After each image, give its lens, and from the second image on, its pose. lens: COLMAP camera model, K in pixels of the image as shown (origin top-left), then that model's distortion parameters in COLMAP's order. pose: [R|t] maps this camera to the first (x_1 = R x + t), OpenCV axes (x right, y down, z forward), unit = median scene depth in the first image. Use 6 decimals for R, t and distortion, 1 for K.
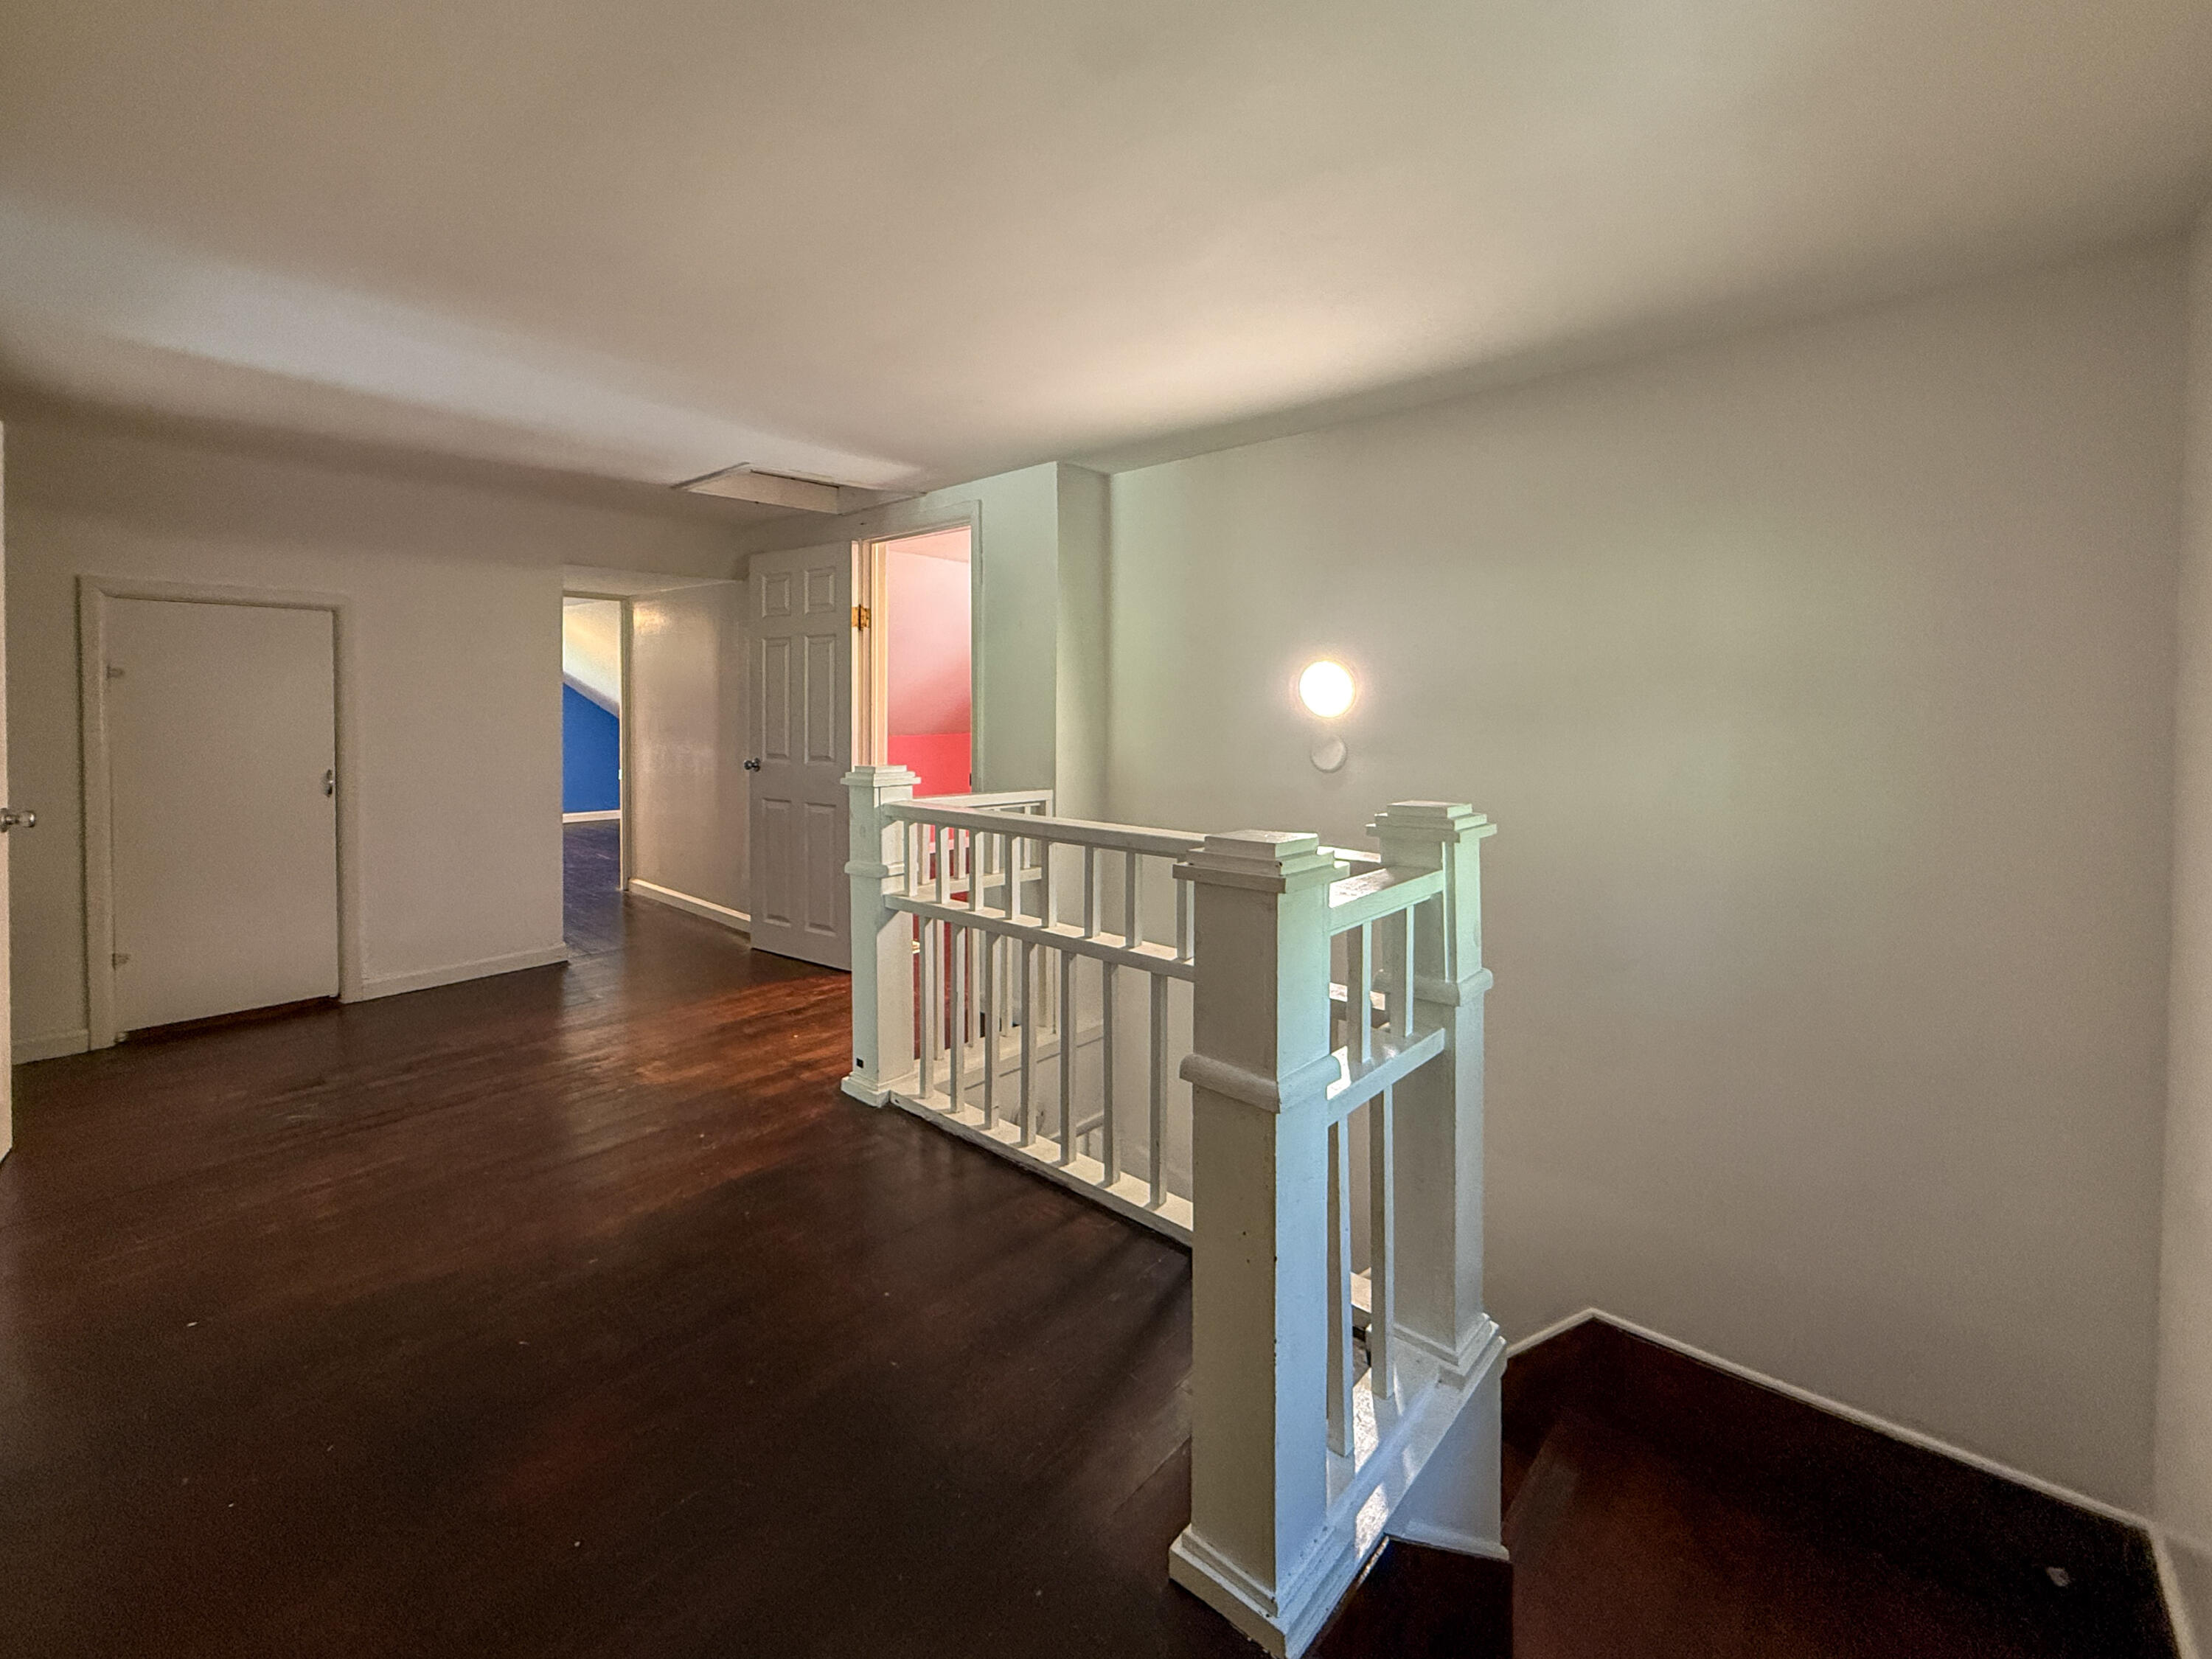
lens RADIAL K [[887.0, 0, 1082.1], [0, 887.0, 728.6], [0, 0, 1]] dist [-0.004507, 0.001597]
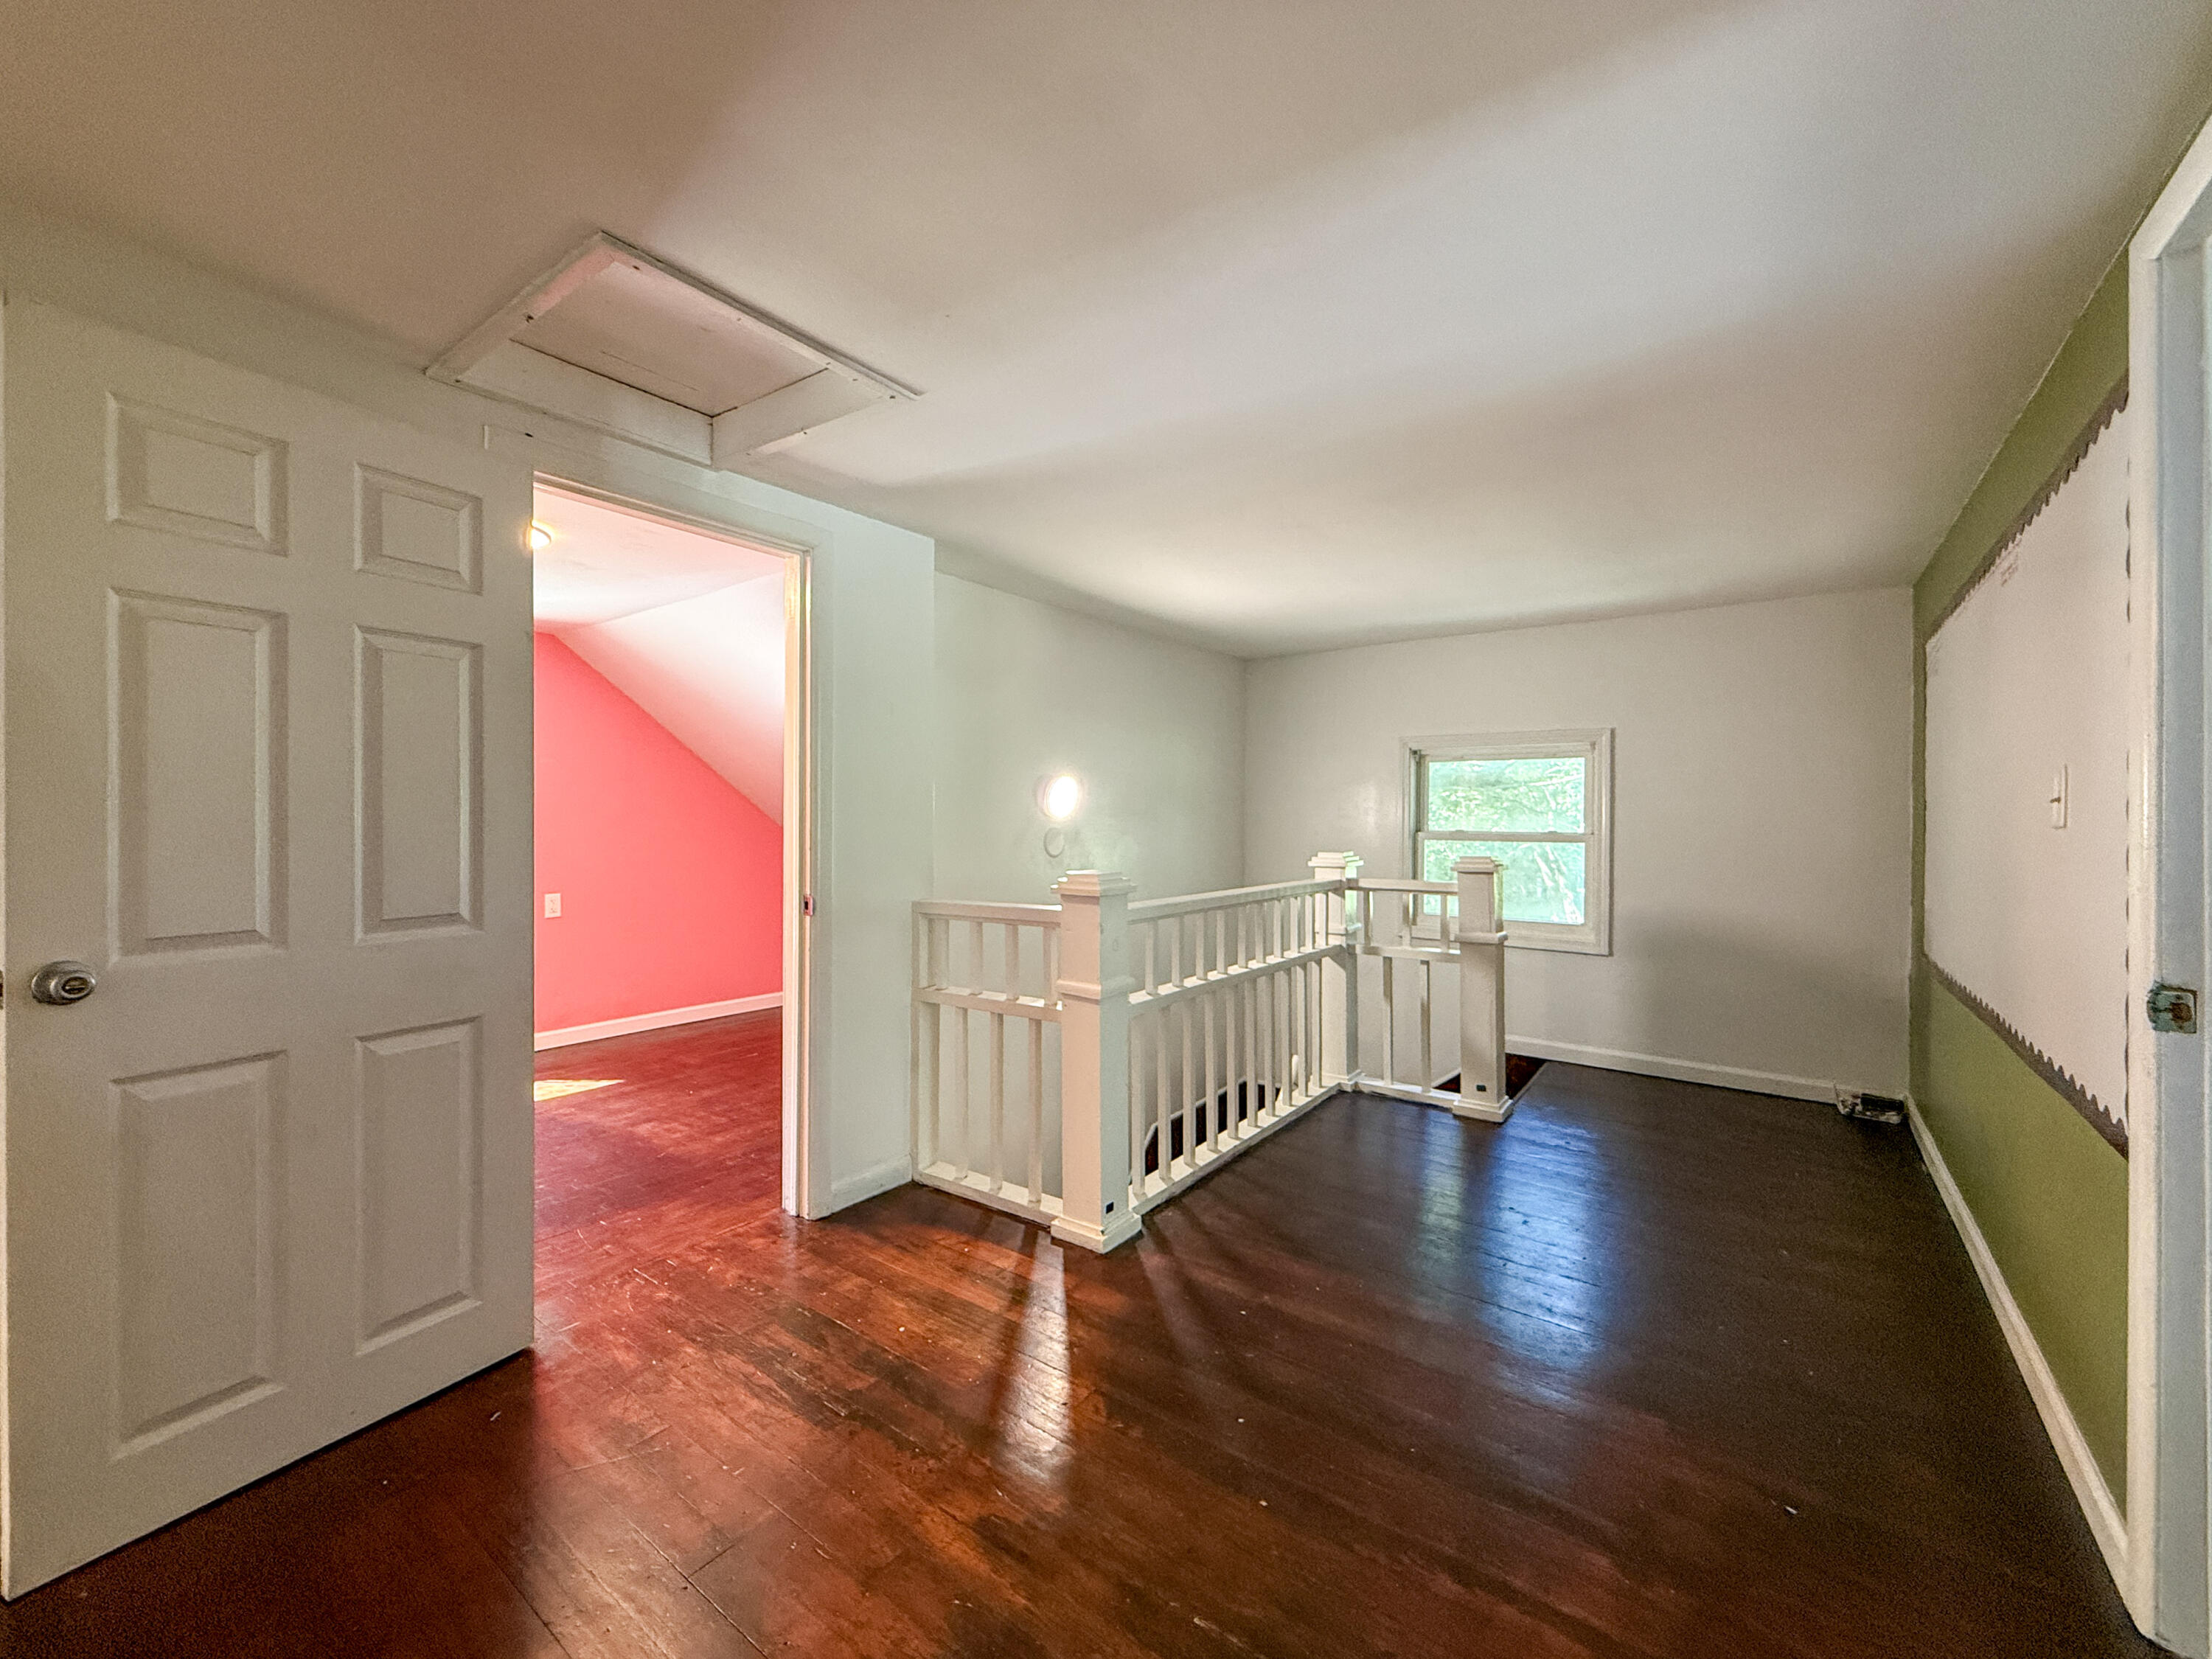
lens RADIAL K [[887.0, 0, 1109.2], [0, 887.0, 820.1], [0, 0, 1]] dist [-0.004507, 0.001597]
pose [[-0.085313, 0.002080, 0.996352, -0.877227], [0.031918, 0.999490, 0.000647, -0.005858], [-0.995843, 0.031857, -0.085336, 0.828322]]
